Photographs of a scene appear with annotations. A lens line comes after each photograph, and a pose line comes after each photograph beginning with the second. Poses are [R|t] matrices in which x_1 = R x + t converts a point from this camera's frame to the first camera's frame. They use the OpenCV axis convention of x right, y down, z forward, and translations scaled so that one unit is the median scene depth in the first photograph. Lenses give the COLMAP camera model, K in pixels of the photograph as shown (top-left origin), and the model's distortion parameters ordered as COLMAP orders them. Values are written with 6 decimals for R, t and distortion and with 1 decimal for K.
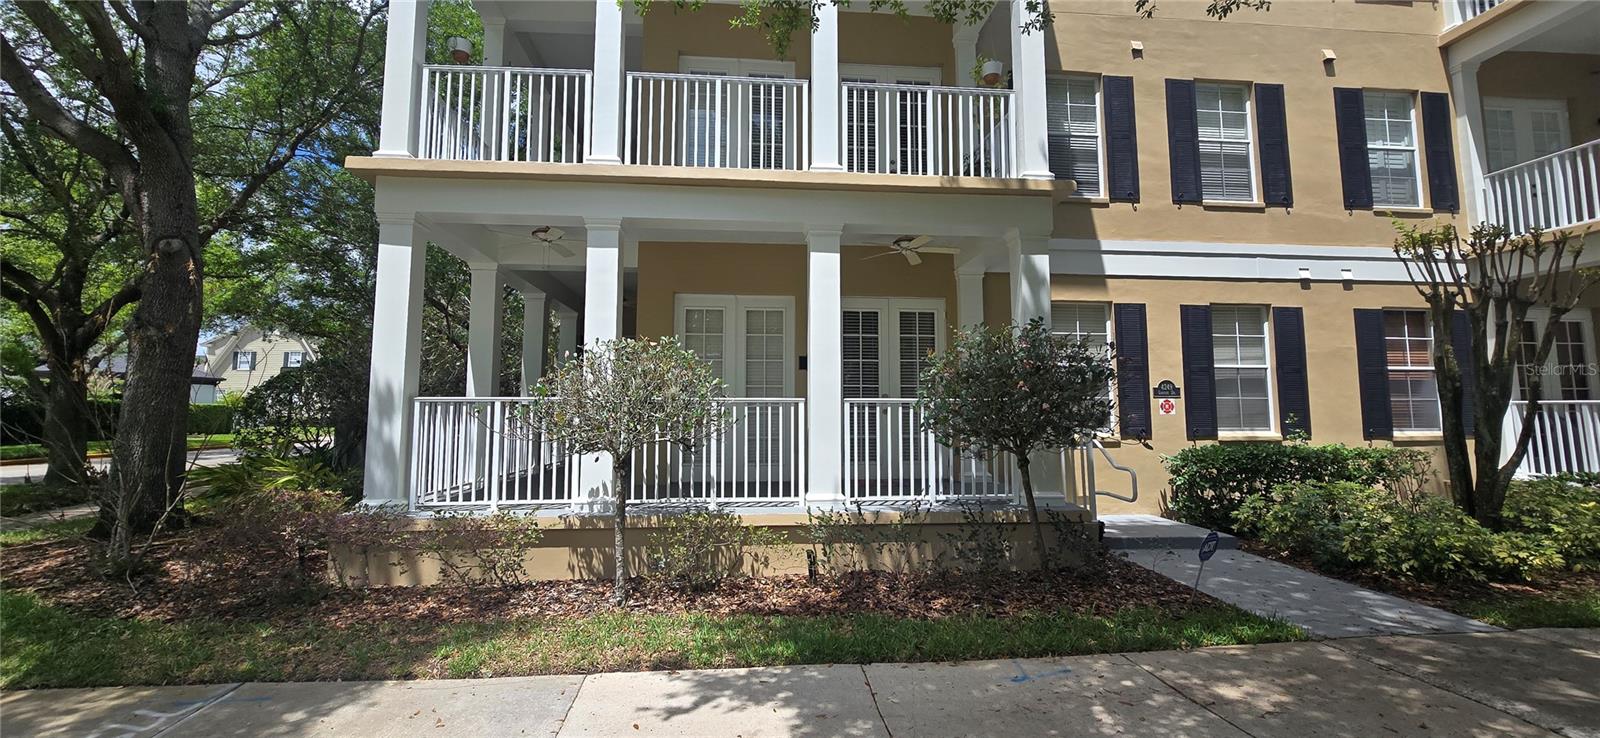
lens RADIAL K [[636.7, 0, 789.0], [0, 636.7, 346.9], [0, 0, 1]] dist [0.006896, 0.000009]
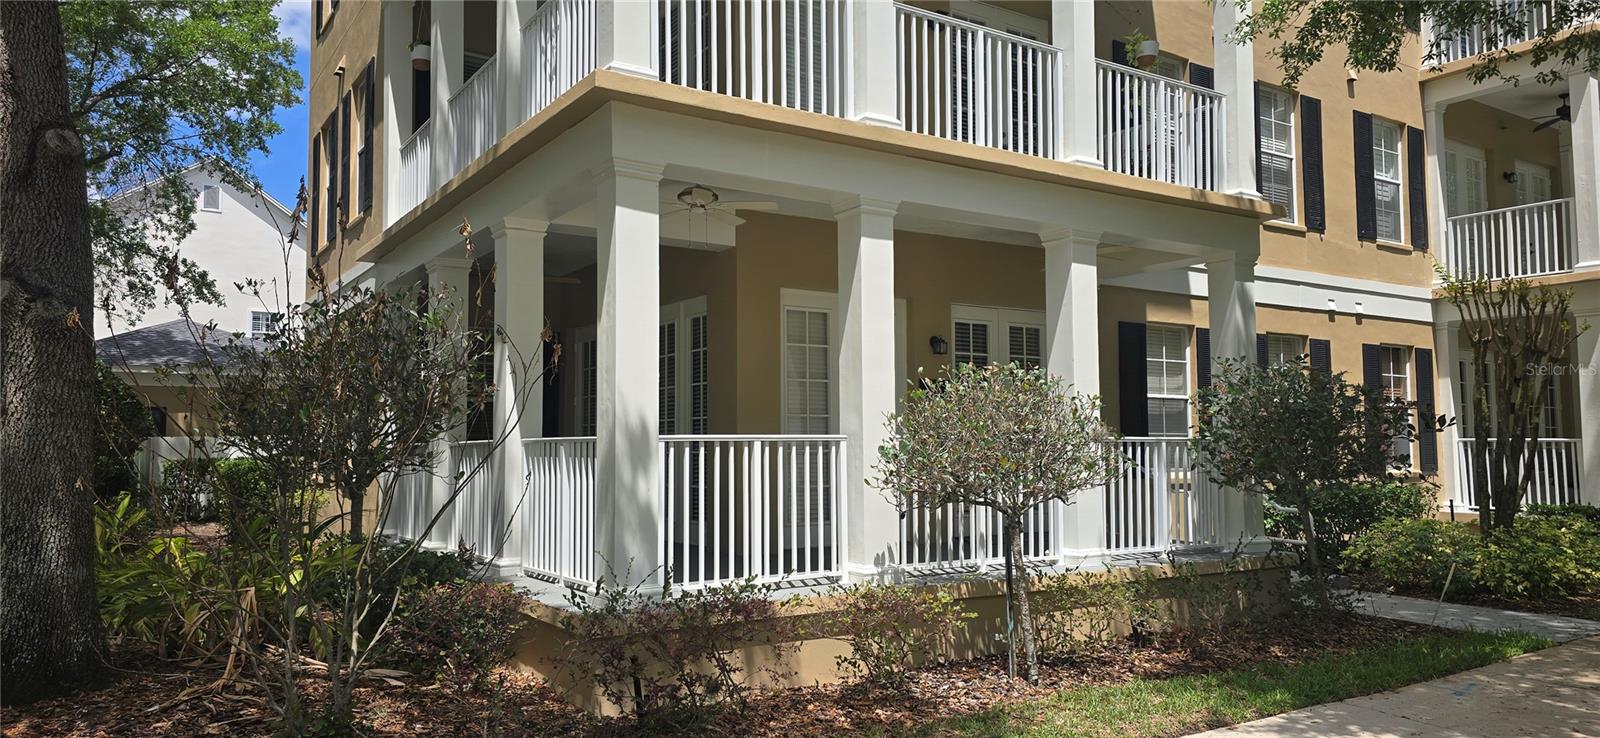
lens RADIAL K [[1073.9, 0, 800.0], [0, 1073.9, 369.0], [0, 0, 1]] dist [0.073717, -0.001238]
pose [[0.878618, 0.028726, 0.476661, -0.664185], [-0.040057, 0.999104, 0.013625, -0.009536], [-0.475843, -0.031065, 0.878982, -0.057520]]
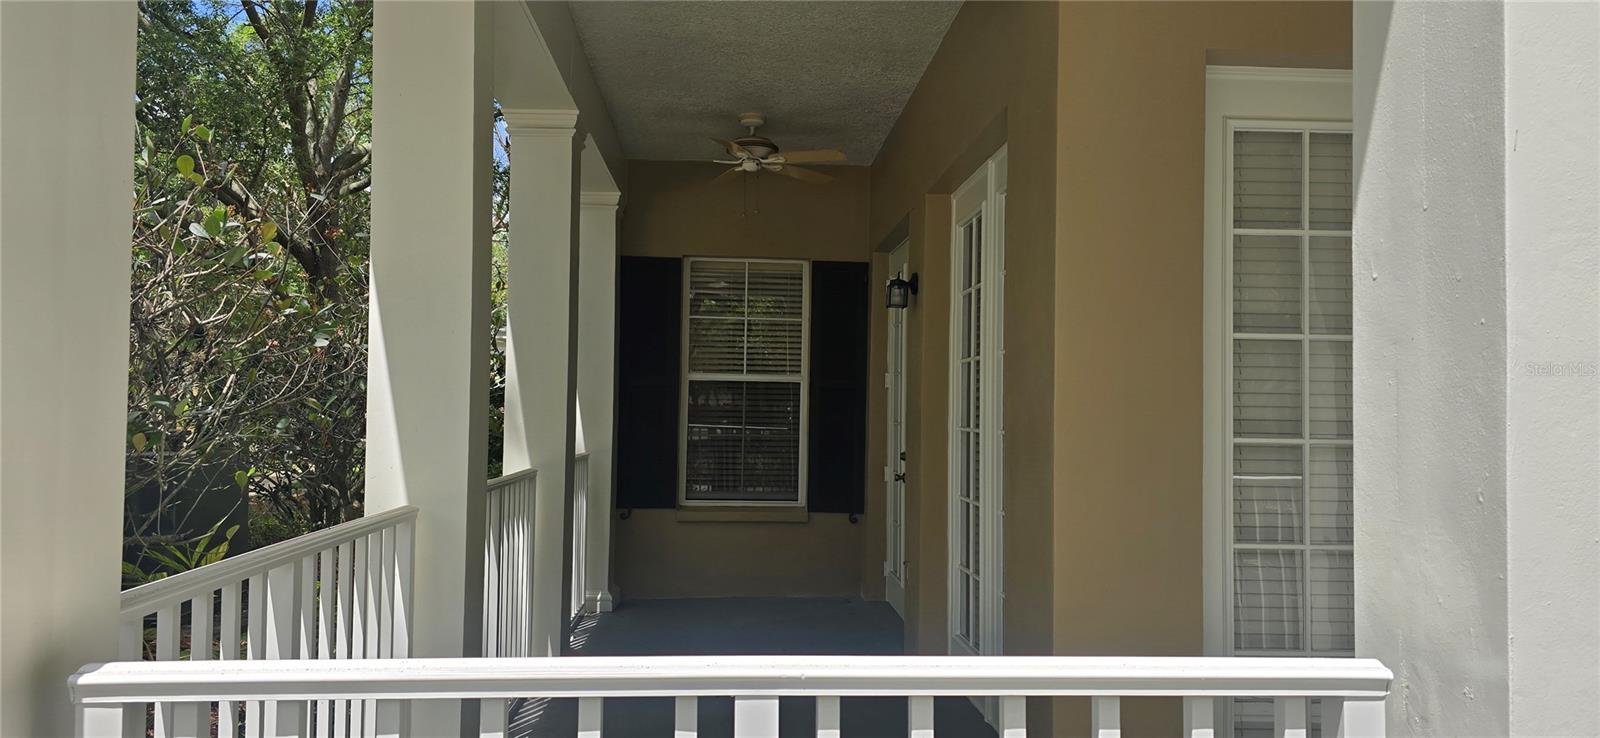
lens RADIAL K [[1069.6, 0, 785.8], [0, 1069.6, 353.0], [0, 0, 1]] dist [0.074207, -0.001603]
pose [[0.999647, 0.009660, -0.024731, -0.299001], [-0.008501, 0.998880, 0.046553, 0.007750], [0.025153, -0.046327, 0.998610, 0.530032]]
